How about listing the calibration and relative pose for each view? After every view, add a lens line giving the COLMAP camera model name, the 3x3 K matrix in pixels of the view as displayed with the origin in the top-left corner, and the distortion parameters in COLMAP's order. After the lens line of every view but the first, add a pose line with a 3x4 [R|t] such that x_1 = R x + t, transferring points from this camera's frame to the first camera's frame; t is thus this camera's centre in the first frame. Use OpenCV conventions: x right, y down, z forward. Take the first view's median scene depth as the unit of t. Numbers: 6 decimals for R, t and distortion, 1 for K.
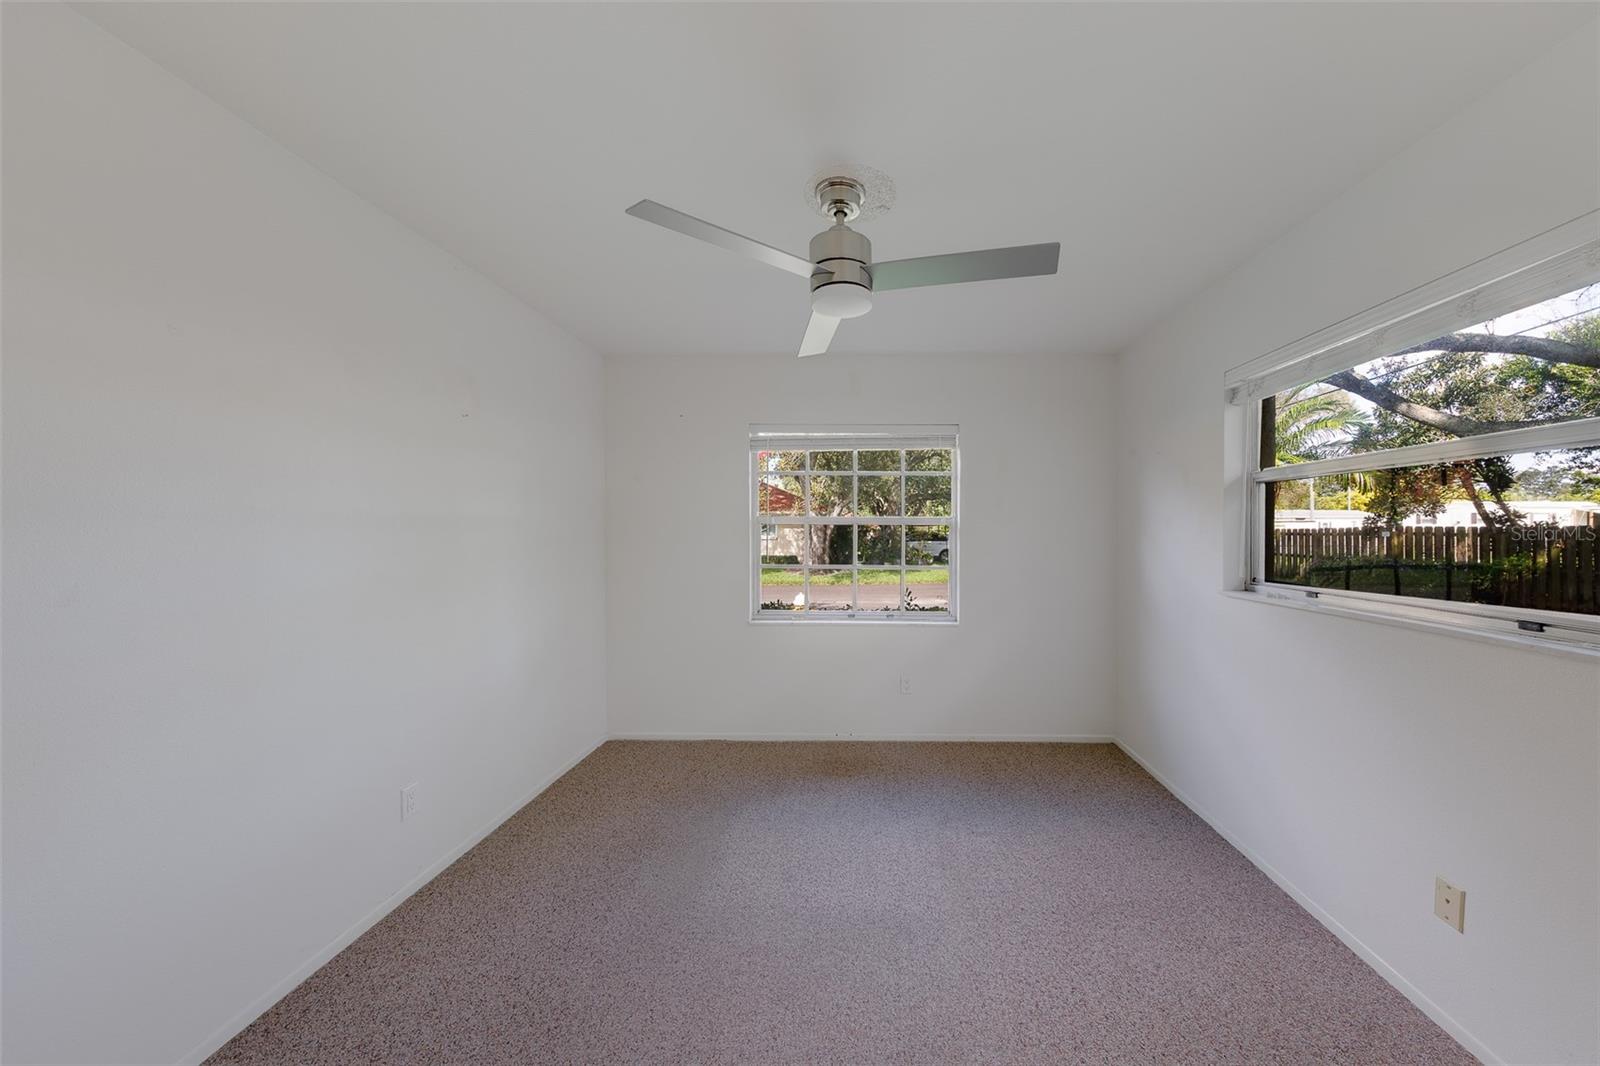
lens RADIAL K [[518.0, 0, 848.2], [0, 518.0, 543.9], [0, 0, 1]] dist [0.013759, -0.000310]
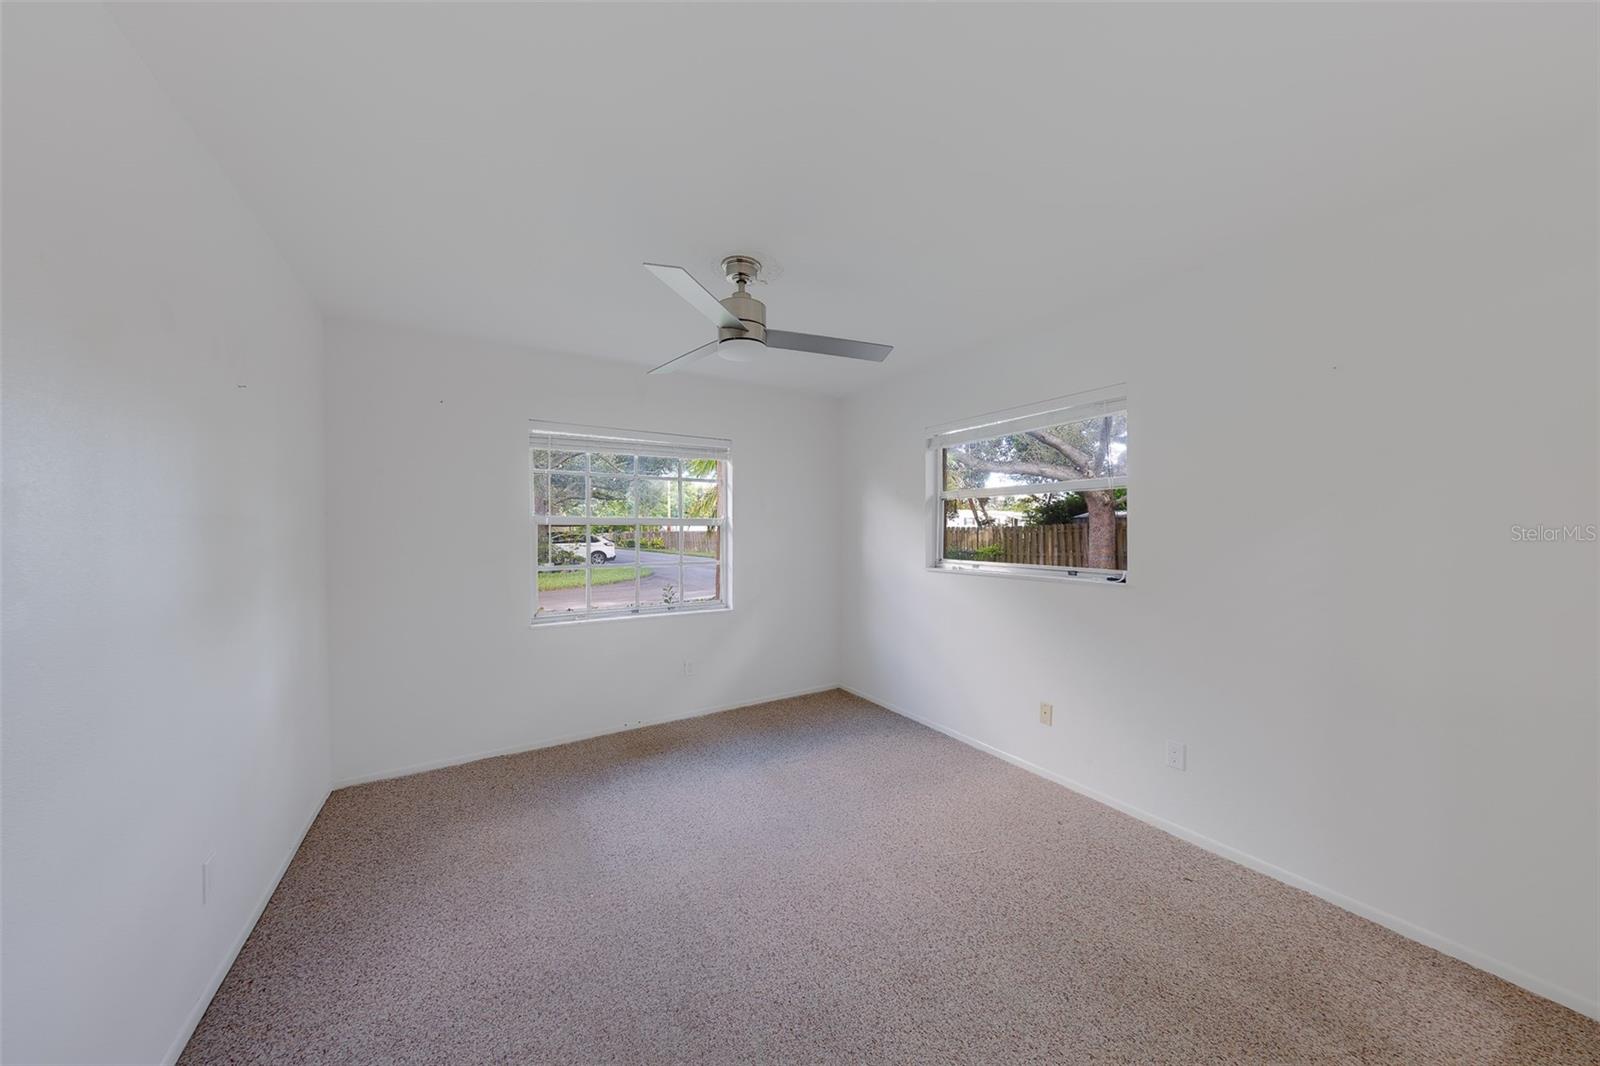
lens RADIAL K [[518.0, 0, 792.5], [0, 518.0, 544.4], [0, 0, 1]] dist [0.013759, -0.000310]
pose [[0.850397, -0.018748, 0.525807, -0.330467], [0.018762, 0.999810, 0.005304, 0.003867], [-0.525807, 0.005355, 0.850587, -0.086076]]
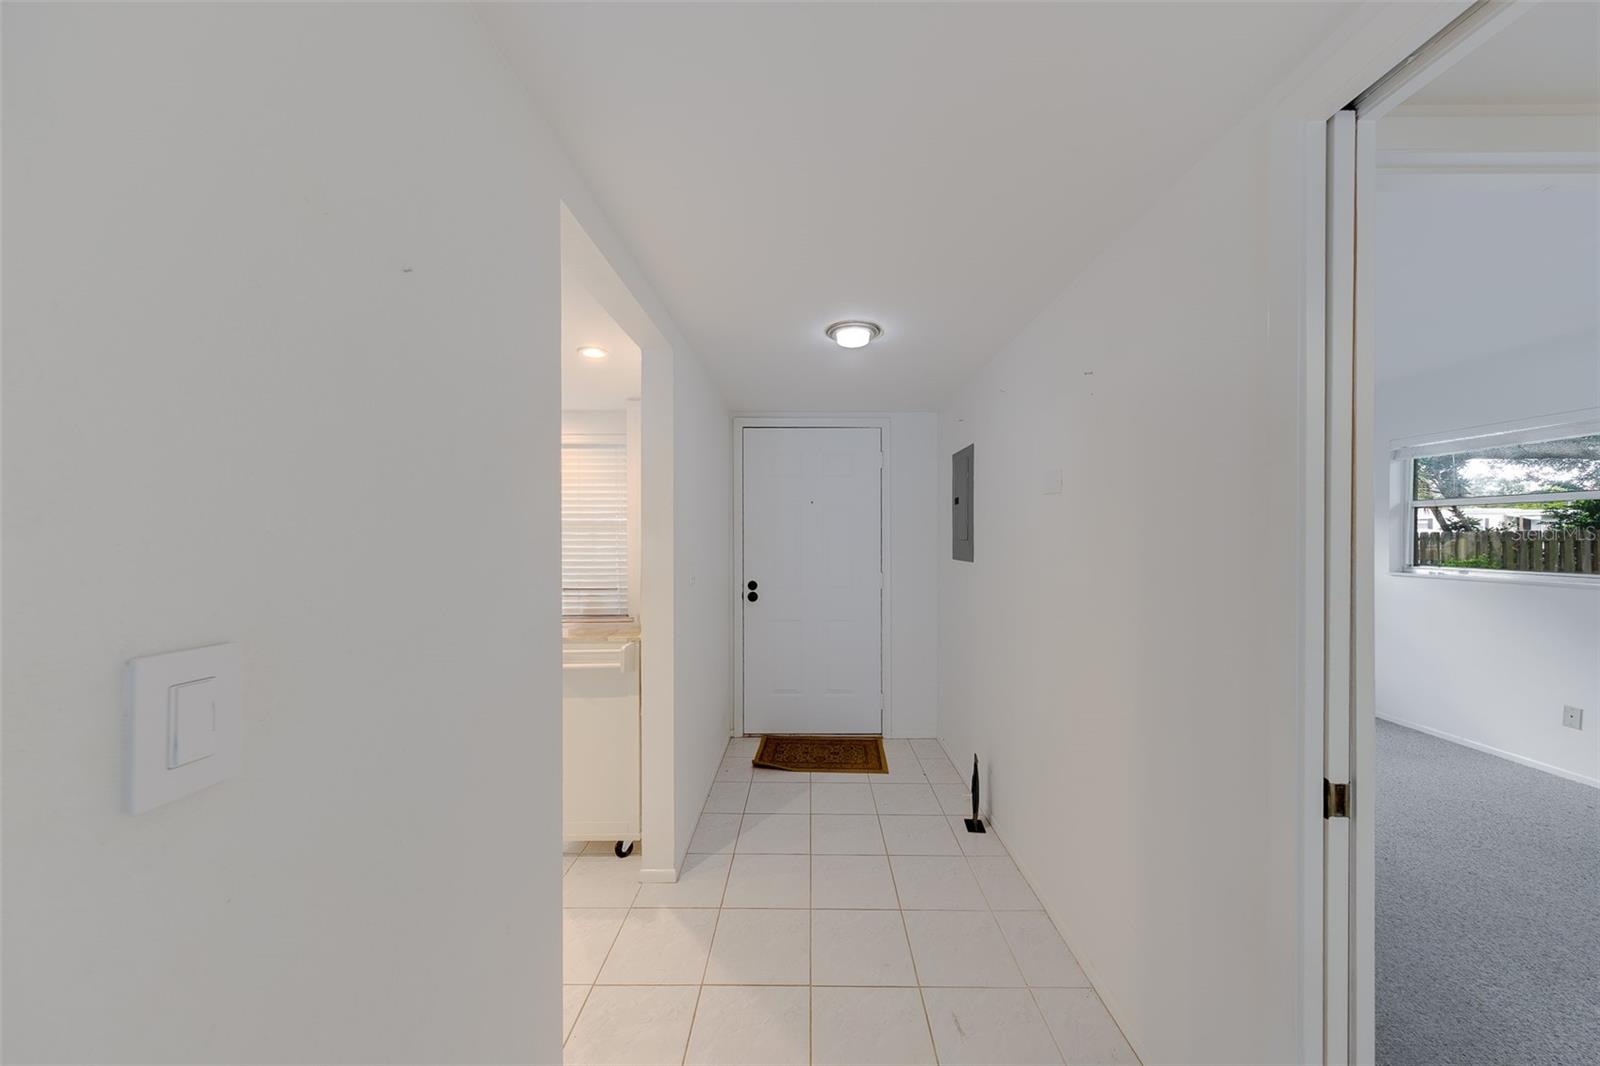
lens RADIAL K [[518.0, 0, 808.4], [0, 518.0, 529.2], [0, 0, 1]] dist [0.013759, -0.000310]
pose [[0.999633, 0.009933, 0.025205, -0.872811], [-0.009340, 0.999679, -0.023554, 0.008652], [-0.025431, 0.023310, 0.999405, -0.466771]]
